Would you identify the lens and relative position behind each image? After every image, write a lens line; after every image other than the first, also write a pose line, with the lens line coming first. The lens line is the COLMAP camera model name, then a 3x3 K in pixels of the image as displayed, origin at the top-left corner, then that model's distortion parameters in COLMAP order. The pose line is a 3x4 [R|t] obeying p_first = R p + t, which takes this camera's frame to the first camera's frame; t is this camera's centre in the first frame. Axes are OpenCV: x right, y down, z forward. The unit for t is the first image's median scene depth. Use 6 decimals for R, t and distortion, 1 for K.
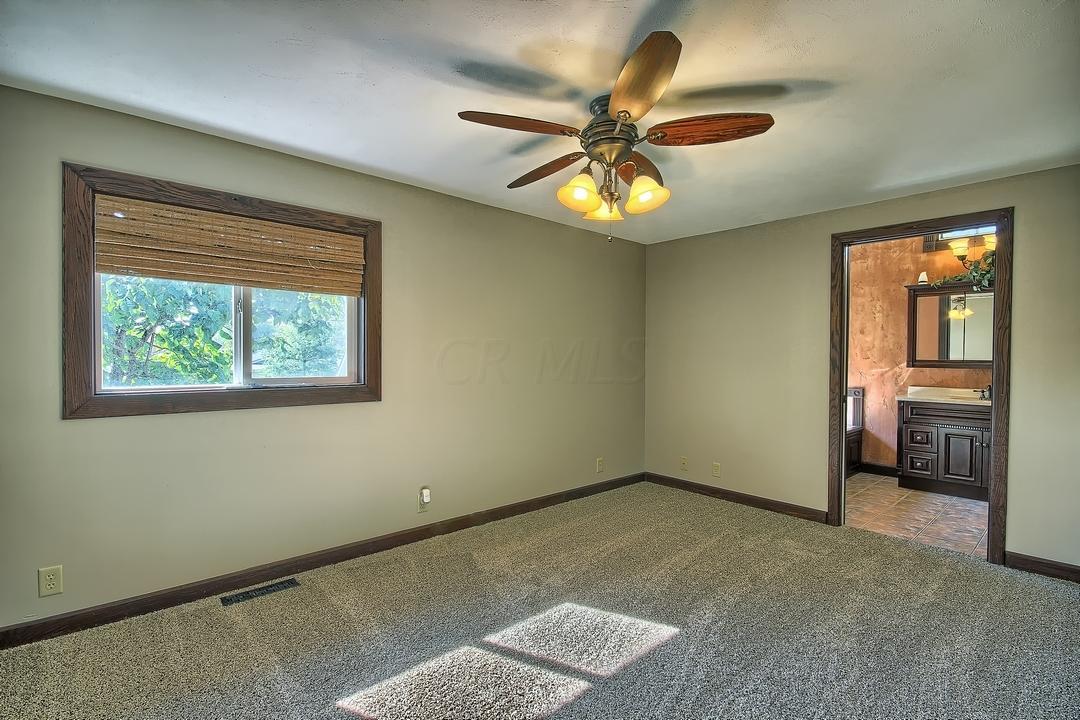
lens RADIAL K [[500.0, 0, 546.0], [0, 500.0, 362.5], [0, 0, 1]] dist [-0.001250, -0.000557]
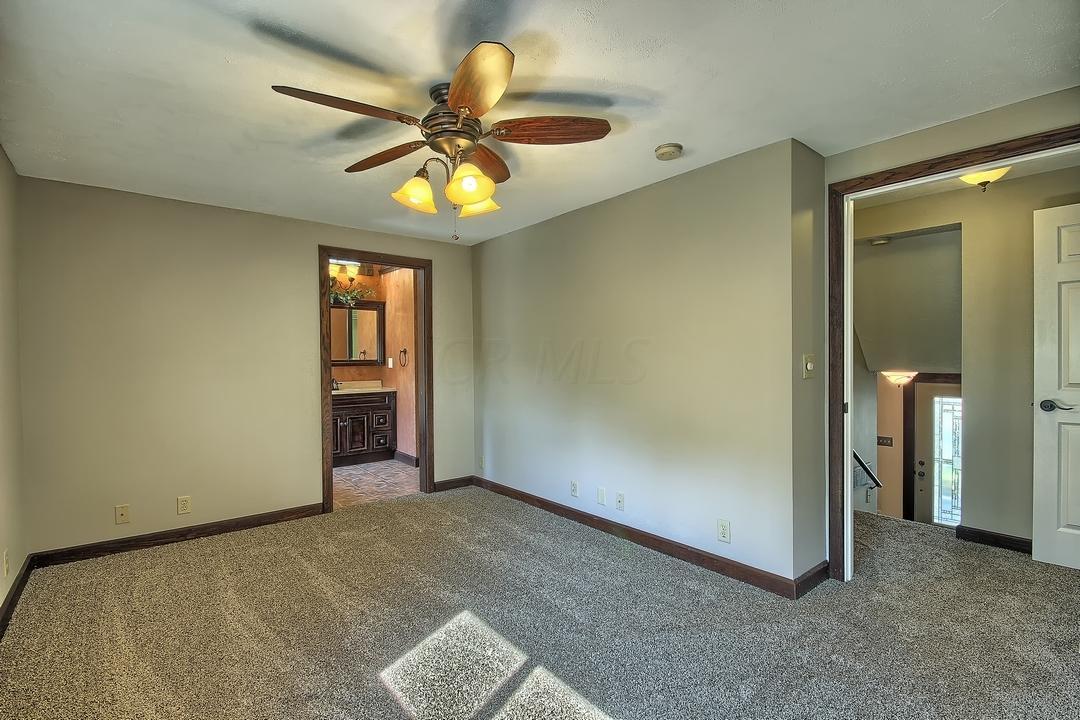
lens RADIAL K [[500.0, 0, 546.0], [0, 500.0, 362.5], [0, 0, 1]] dist [-0.001250, -0.000557]
pose [[0.036079, -0.018171, 0.999184, -0.432620], [0.022971, 0.999586, 0.017348, -0.008306], [-0.999085, 0.022327, 0.036482, 0.420164]]
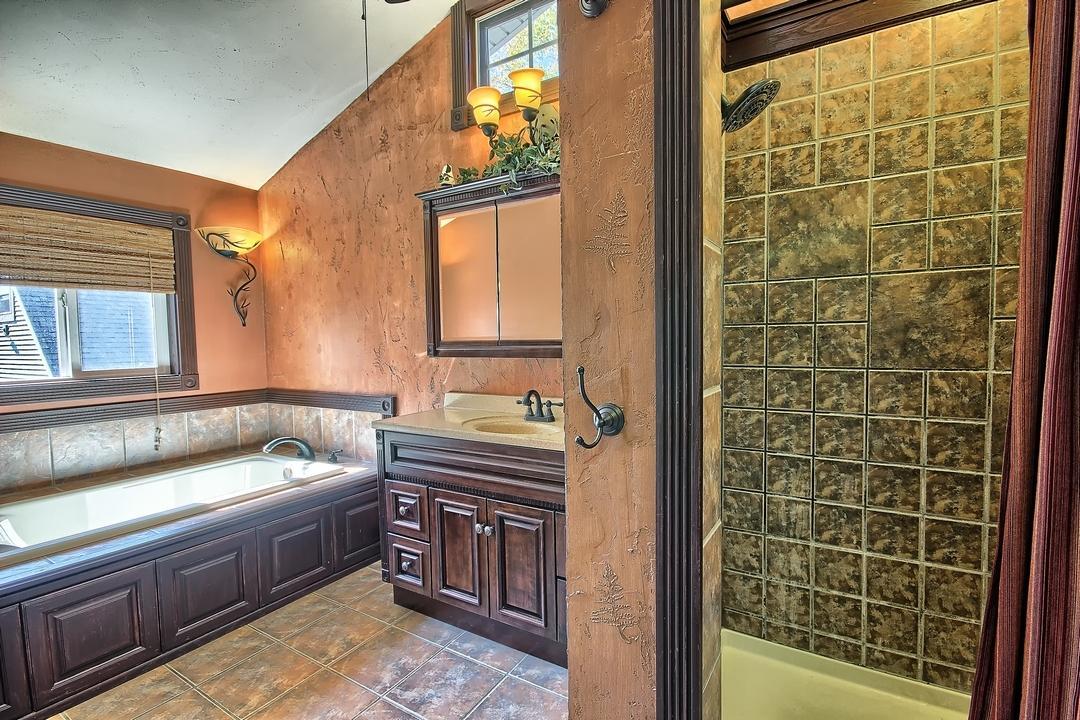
lens RADIAL K [[487.8, 0, 541.1], [0, 487.8, 363.5], [0, 0, 1]] dist [-0.001067, -0.009881]
pose [[0.959671, -0.034508, 0.279001, 0.818780], [0.025130, 0.998995, 0.037121, 0.001295], [-0.280001, -0.028613, 0.959573, 0.581021]]
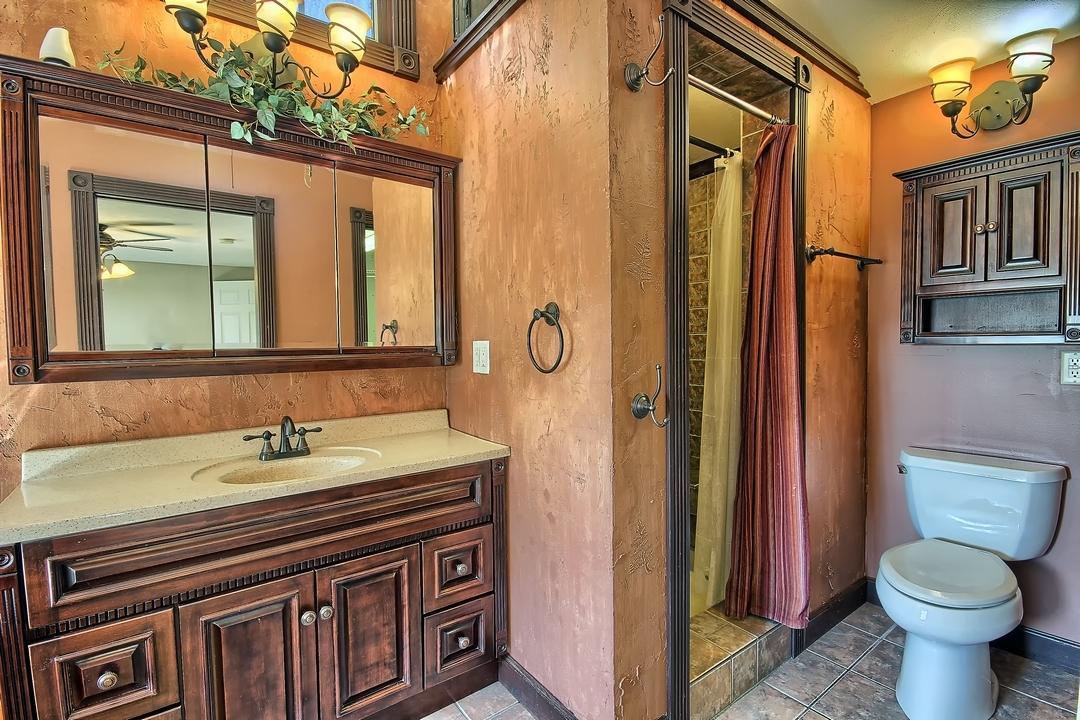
lens RADIAL K [[512.7, 0, 538.7], [0, 512.7, 362.1], [0, 0, 1]] dist [-0.003013, -0.000201]
pose [[0.102607, -0.049402, 0.993494, 0.582610], [0.029356, 0.998481, 0.046618, -0.006601], [-0.994289, 0.024382, 0.103901, 0.835827]]
